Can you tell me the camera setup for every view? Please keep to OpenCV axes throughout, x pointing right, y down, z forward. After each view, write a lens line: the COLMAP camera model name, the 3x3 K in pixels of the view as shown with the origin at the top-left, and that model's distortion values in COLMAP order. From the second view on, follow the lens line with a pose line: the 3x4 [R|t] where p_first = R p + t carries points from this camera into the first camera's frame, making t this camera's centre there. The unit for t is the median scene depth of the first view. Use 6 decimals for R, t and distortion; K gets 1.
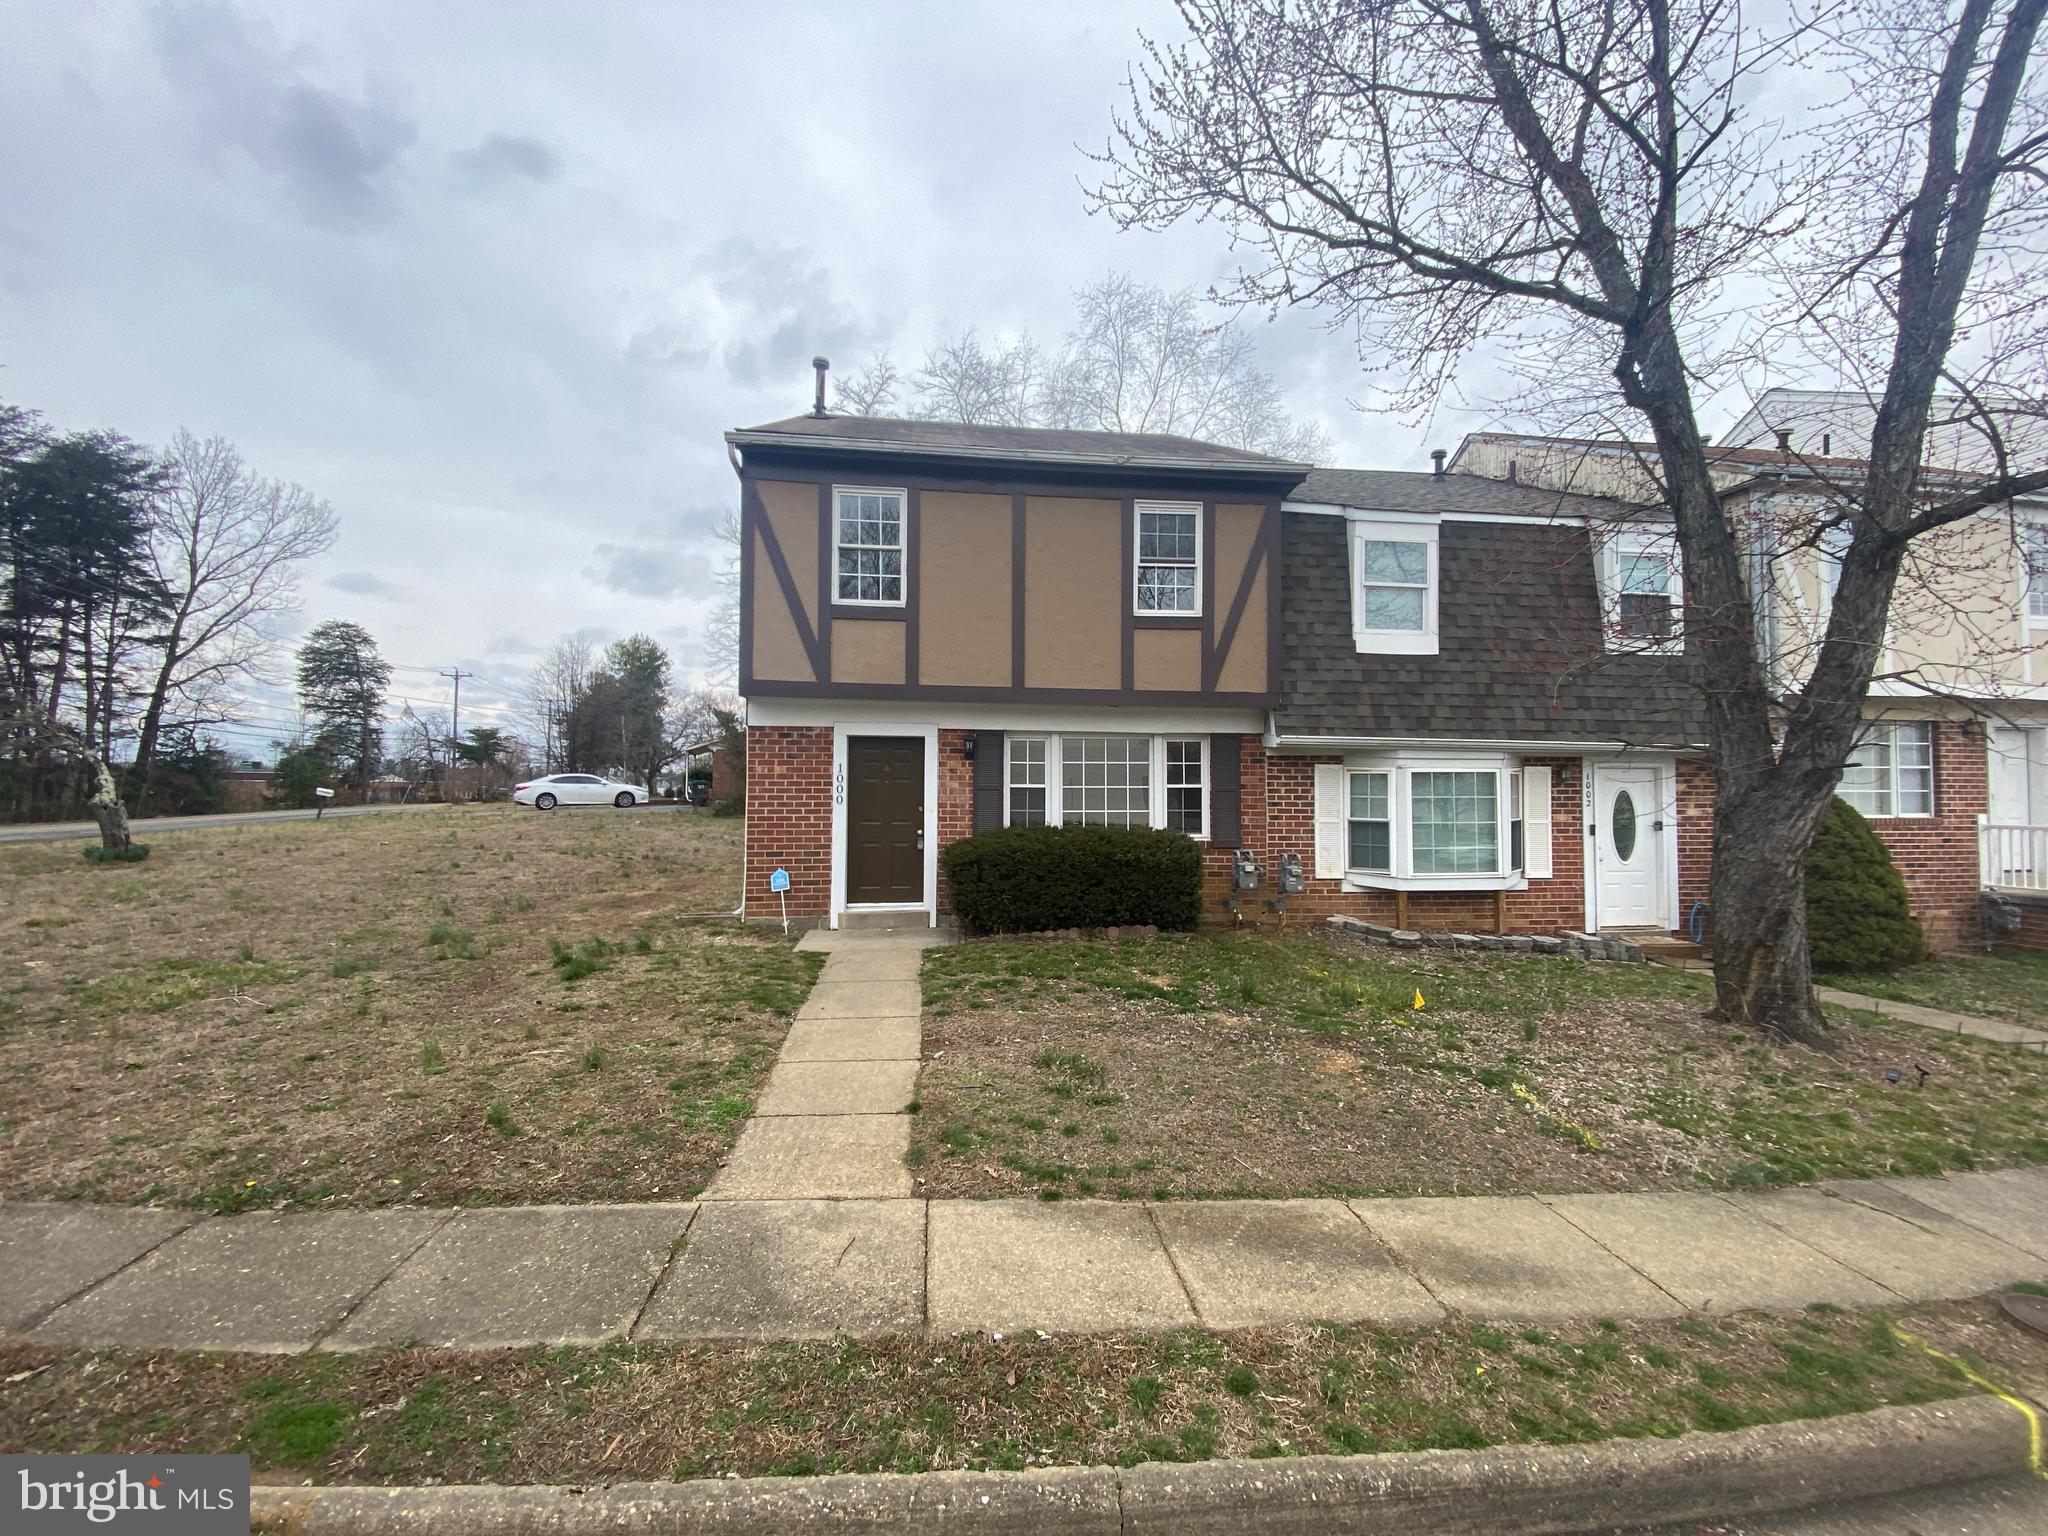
lens RADIAL K [[827.5, 0, 1015.1], [0, 827.5, 771.3], [0, 0, 1]] dist [0.003869, -0.008693]
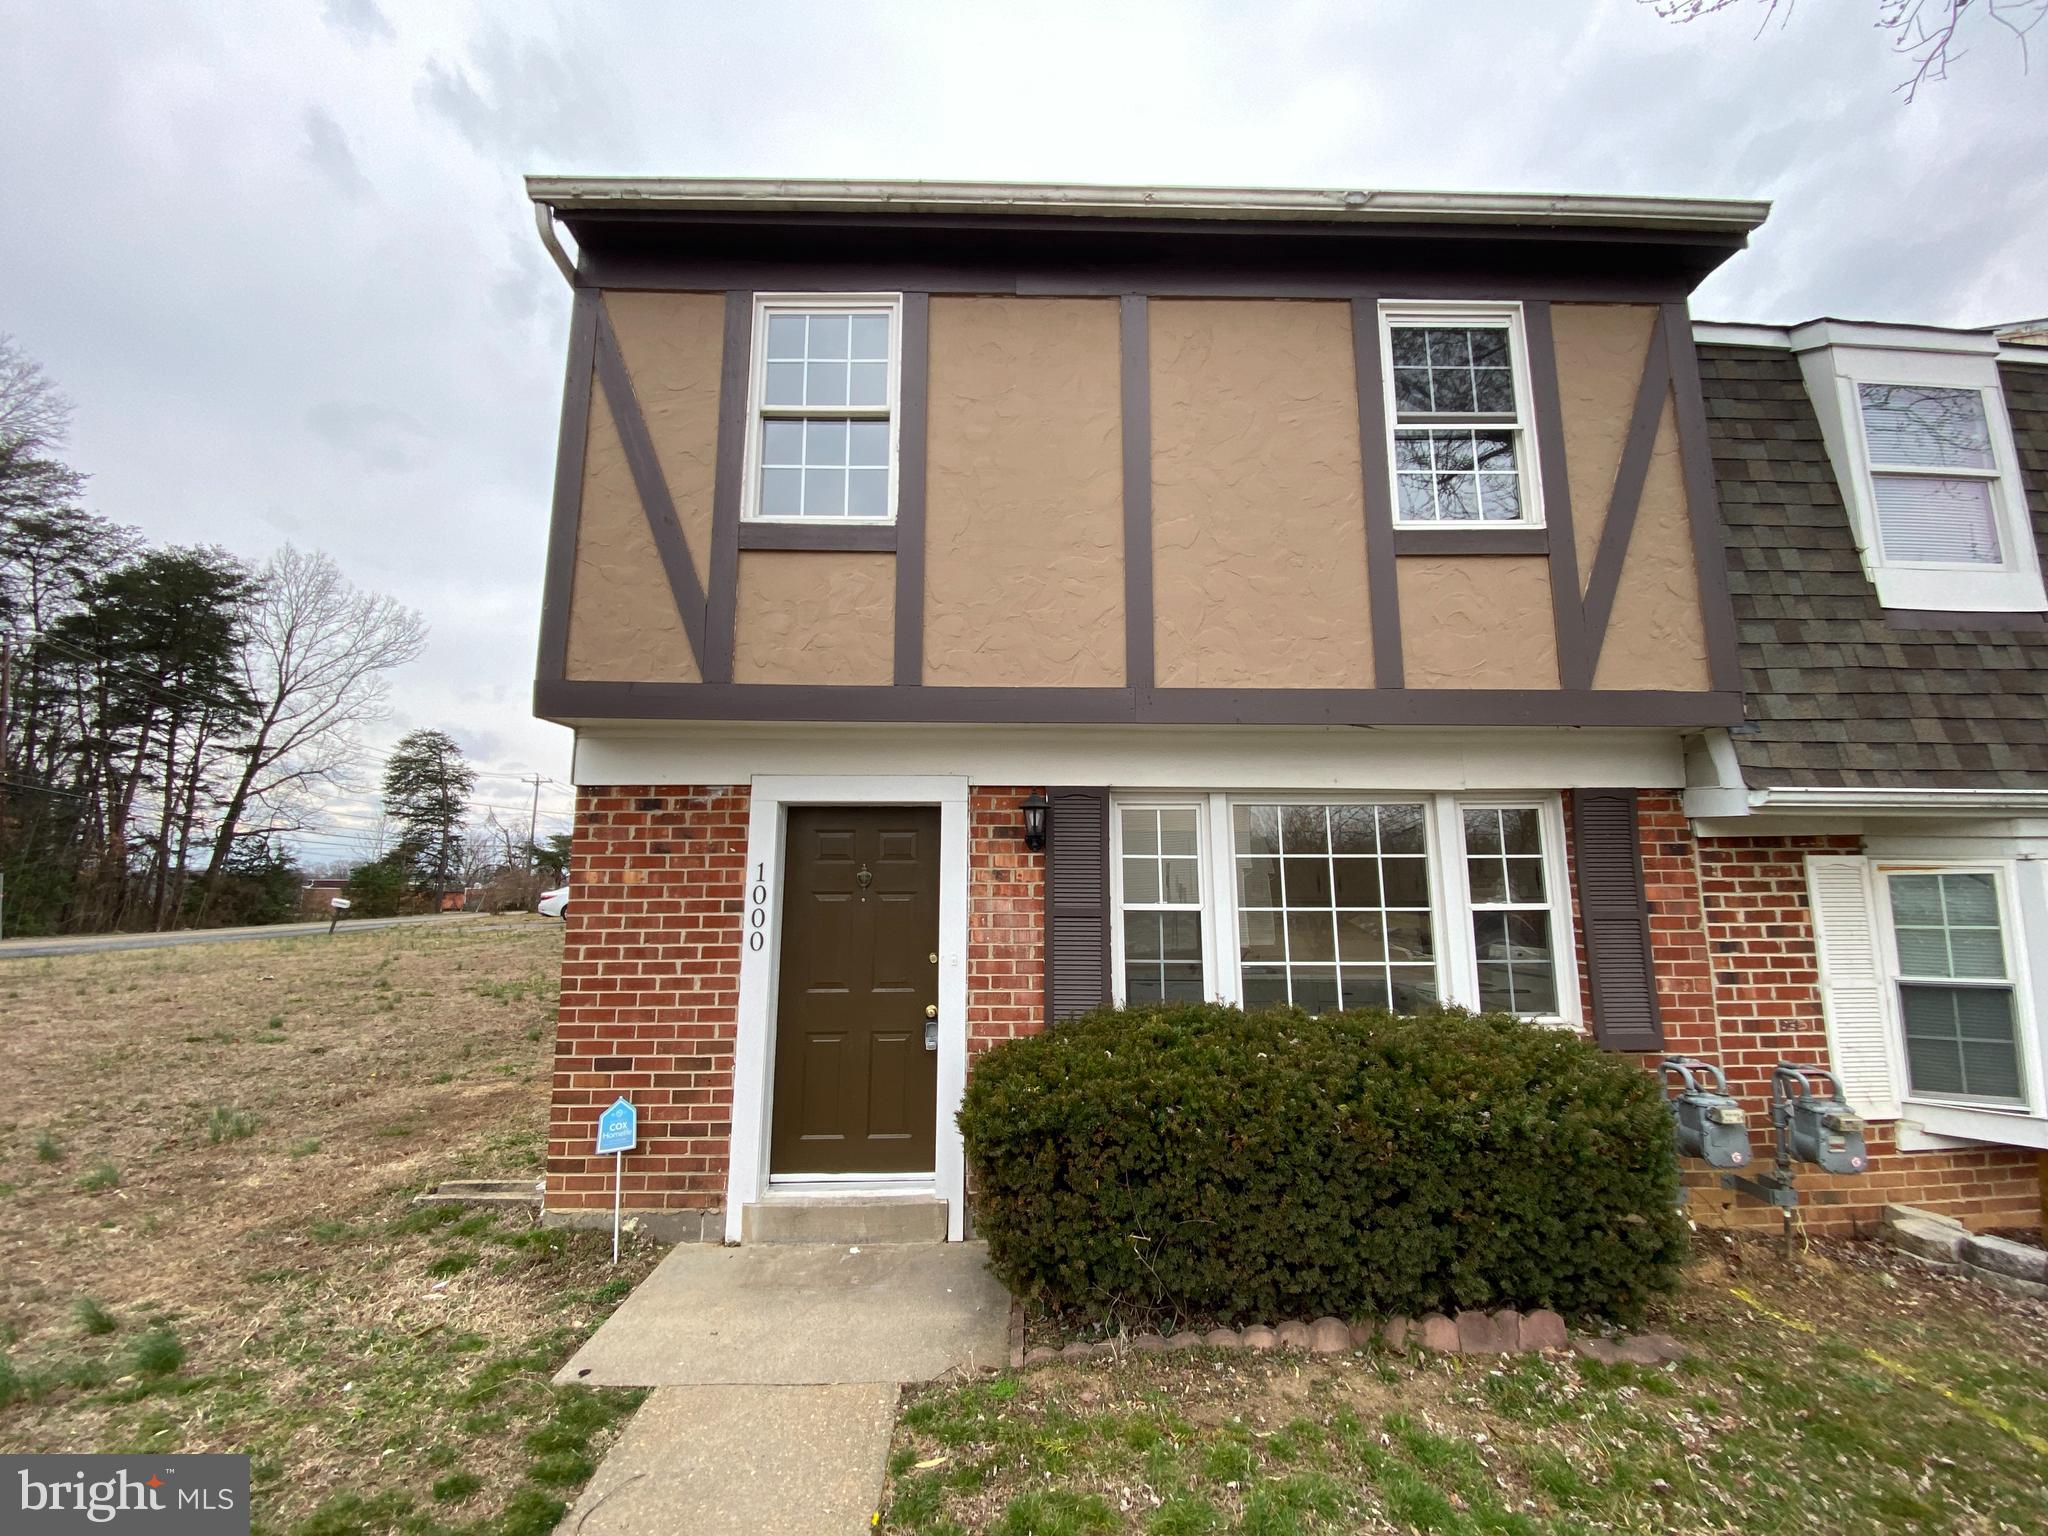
lens RADIAL K [[827.5, 0, 1034.4], [0, 827.5, 761.5], [0, 0, 1]] dist [0.003869, -0.008693]
pose [[0.997353, -0.017268, -0.070635, -0.022360], [0.007618, 0.990861, -0.134675, -0.001765], [0.072315, 0.133781, 0.988369, 0.525871]]
